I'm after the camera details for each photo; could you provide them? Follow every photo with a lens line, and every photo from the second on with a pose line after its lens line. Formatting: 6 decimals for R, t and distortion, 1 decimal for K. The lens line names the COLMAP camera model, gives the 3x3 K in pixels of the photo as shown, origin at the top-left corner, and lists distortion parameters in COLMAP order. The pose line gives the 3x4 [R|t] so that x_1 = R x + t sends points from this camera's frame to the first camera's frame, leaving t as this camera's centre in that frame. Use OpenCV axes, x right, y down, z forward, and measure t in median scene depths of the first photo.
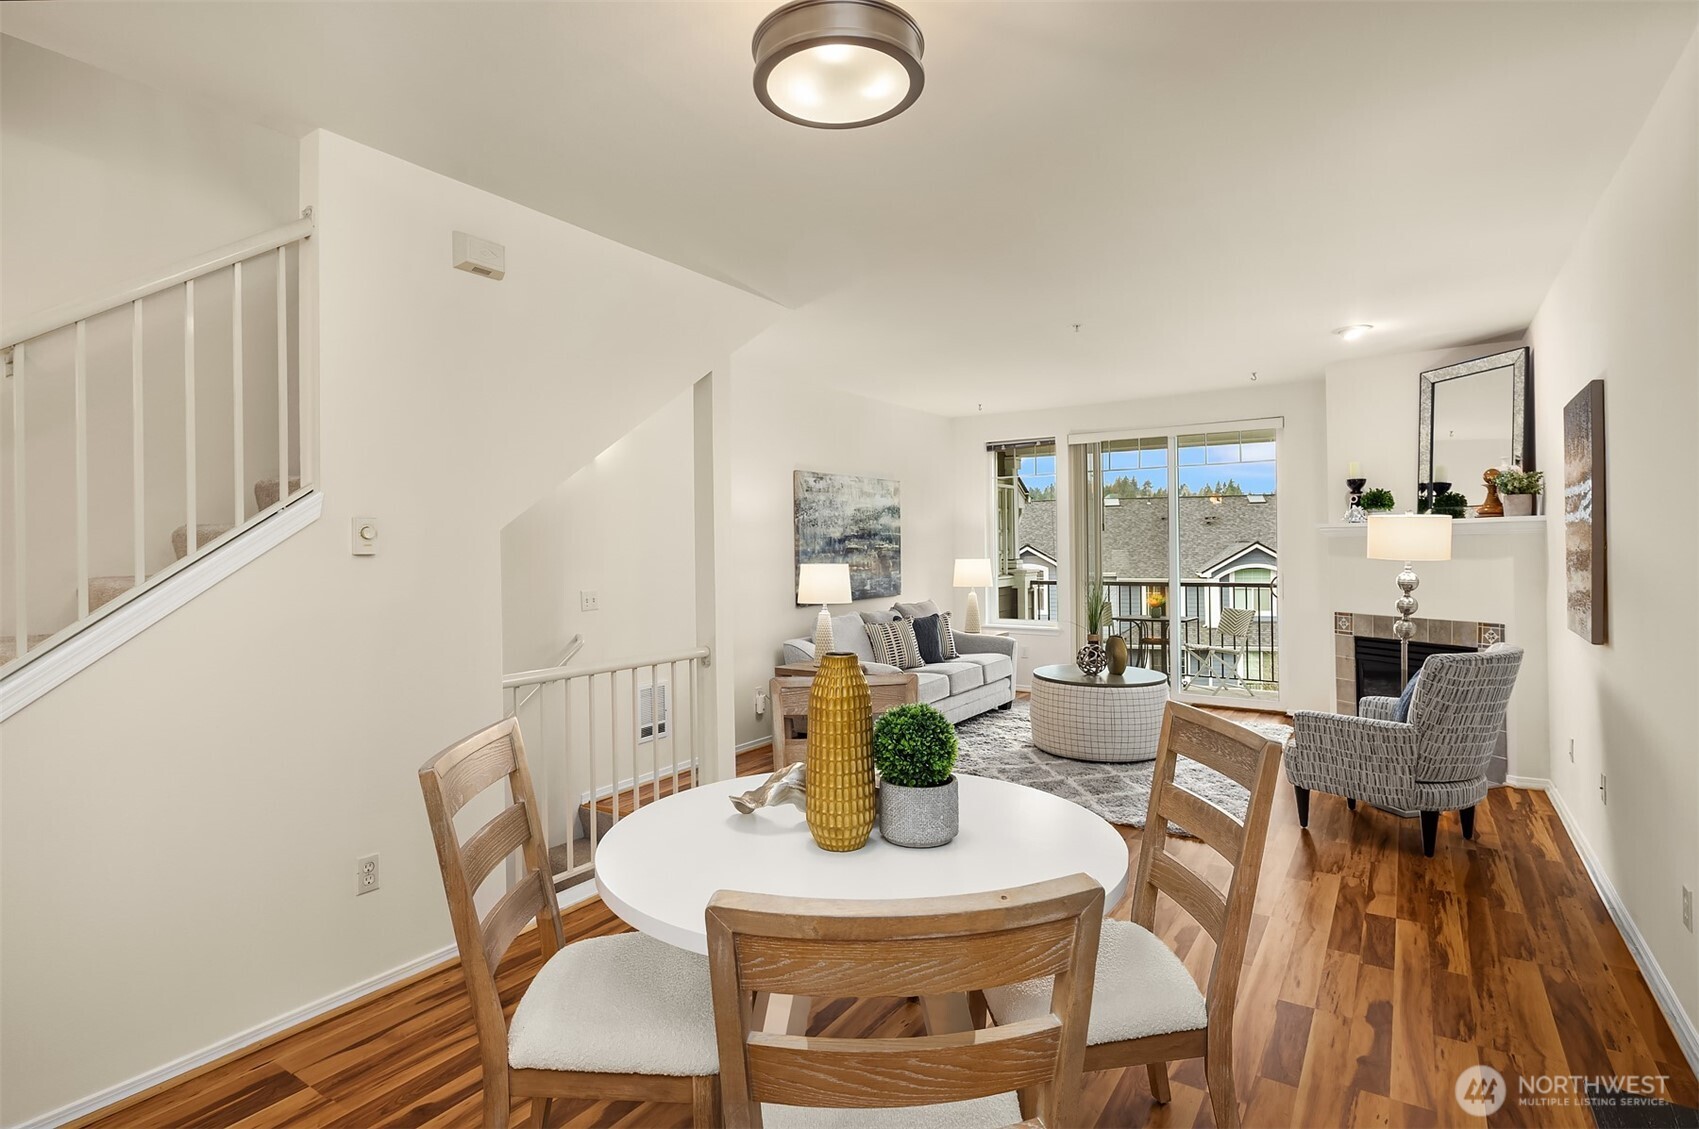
lens RADIAL K [[817.7, 0, 864.7], [0, 817.7, 551.0], [0, 0, 1]] dist [0.000726, -0.000187]
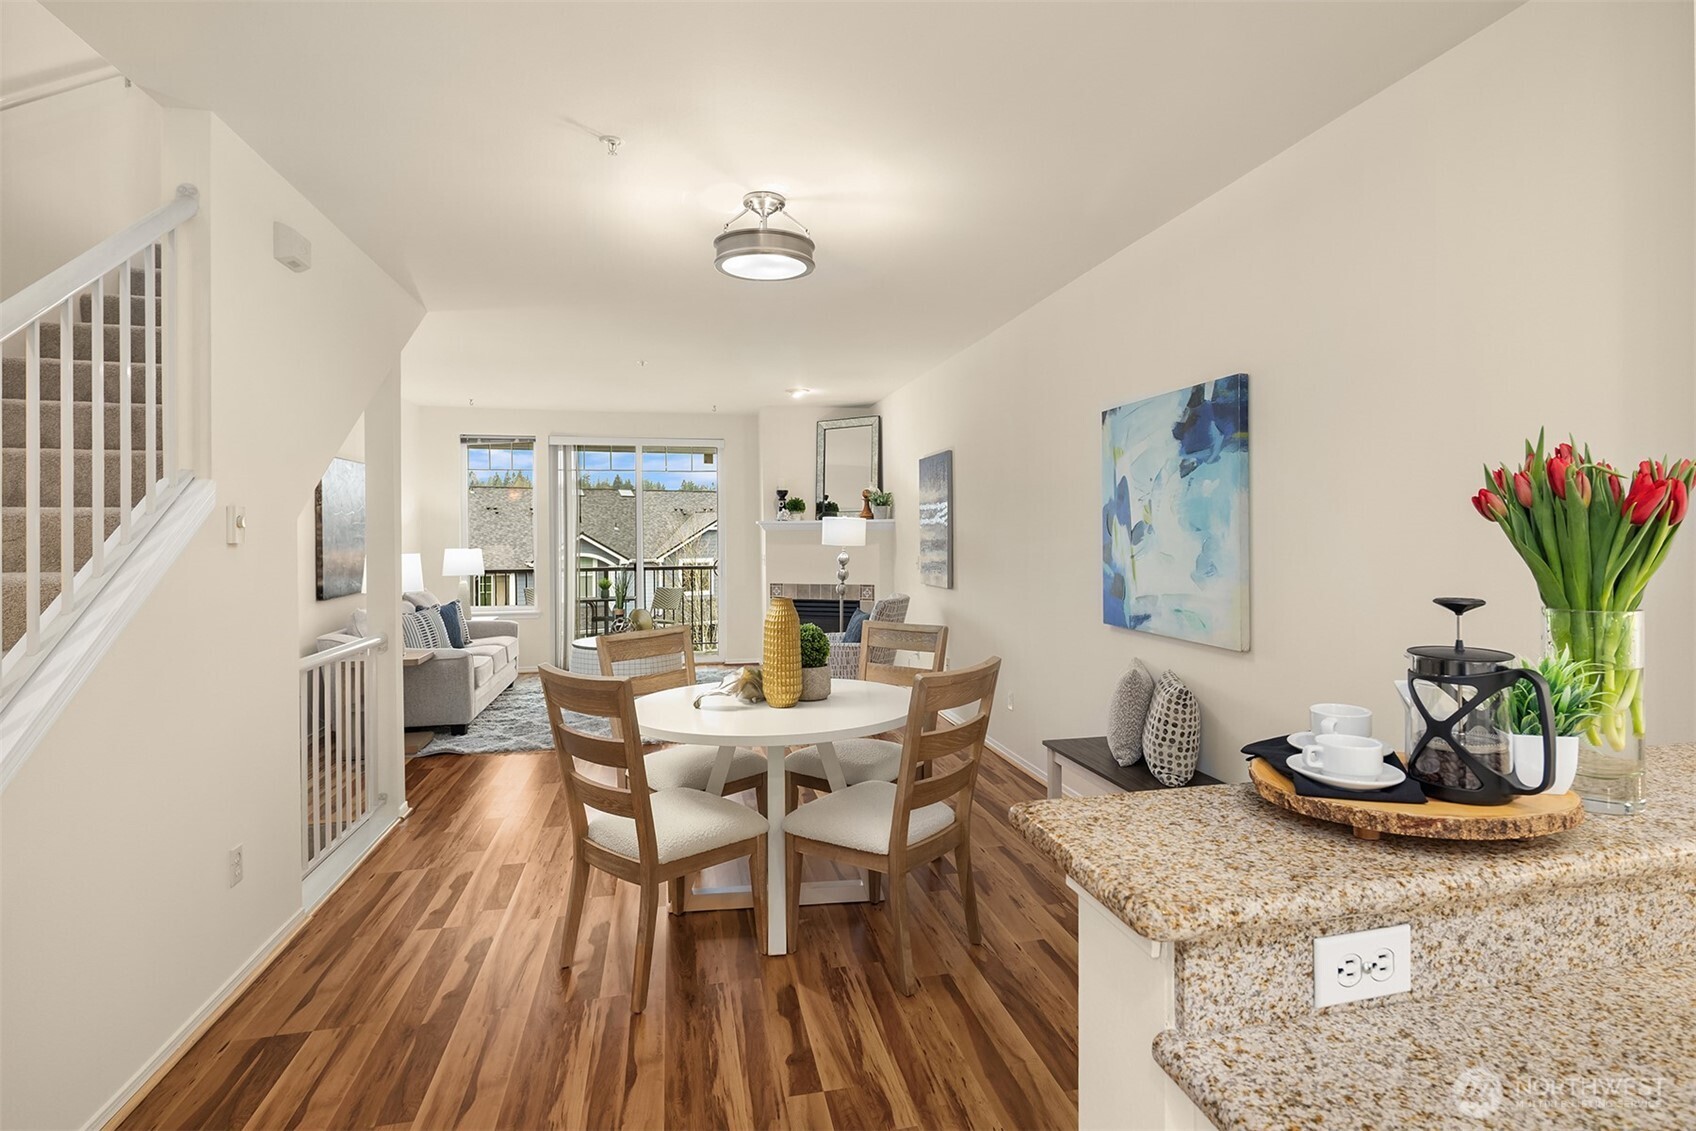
lens RADIAL K [[826.8, 0, 845.4], [0, 826.8, 537.6], [0, 0, 1]] dist [0.002450, 0.000104]
pose [[0.705890, 0.001742, 0.708320, -0.357780], [0.001540, 0.999991, -0.003994, 0.001241], [-0.708320, 0.003910, 0.705881, -0.105835]]
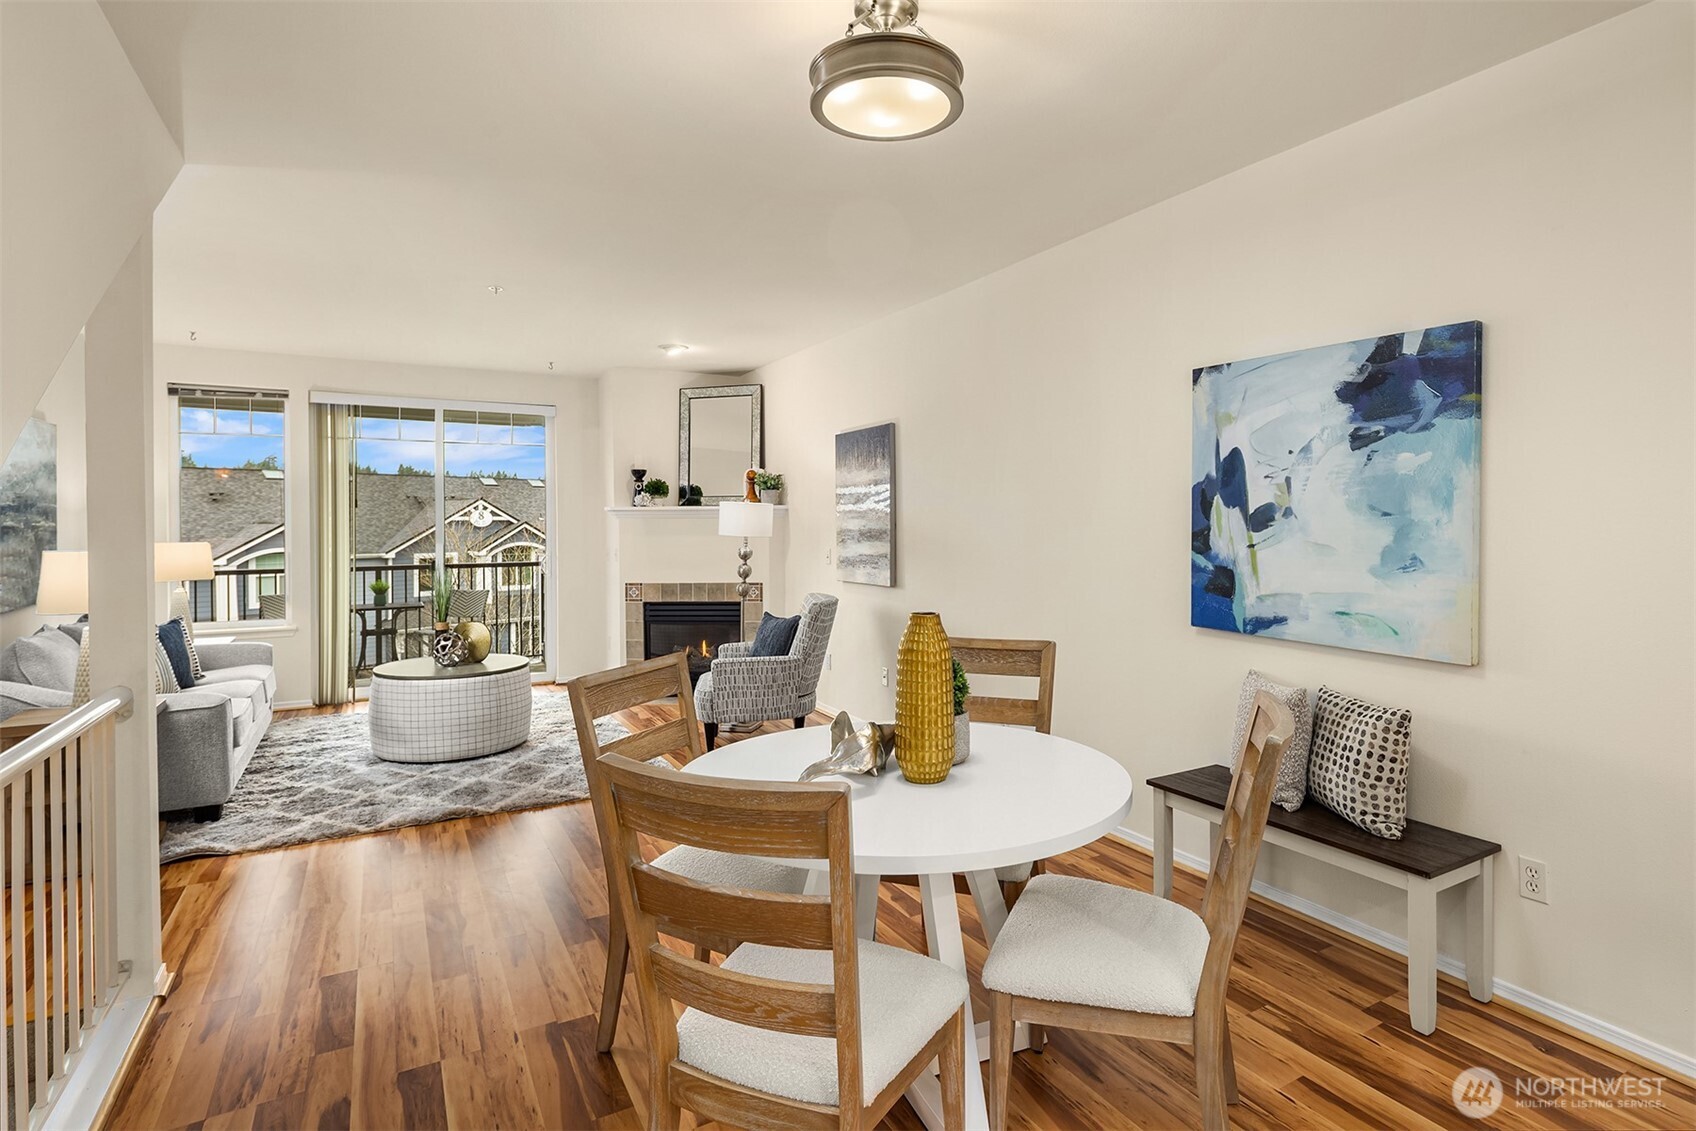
lens RADIAL K [[839.8, 0, 855.8], [0, 839.8, 524.1], [0, 0, 1]] dist [0.000381, -0.001122]
pose [[0.464526, 0.006077, 0.885539, -0.337415], [0.003513, 0.999956, -0.008706, 0.002672], [-0.885552, 0.007155, 0.464484, 0.162560]]
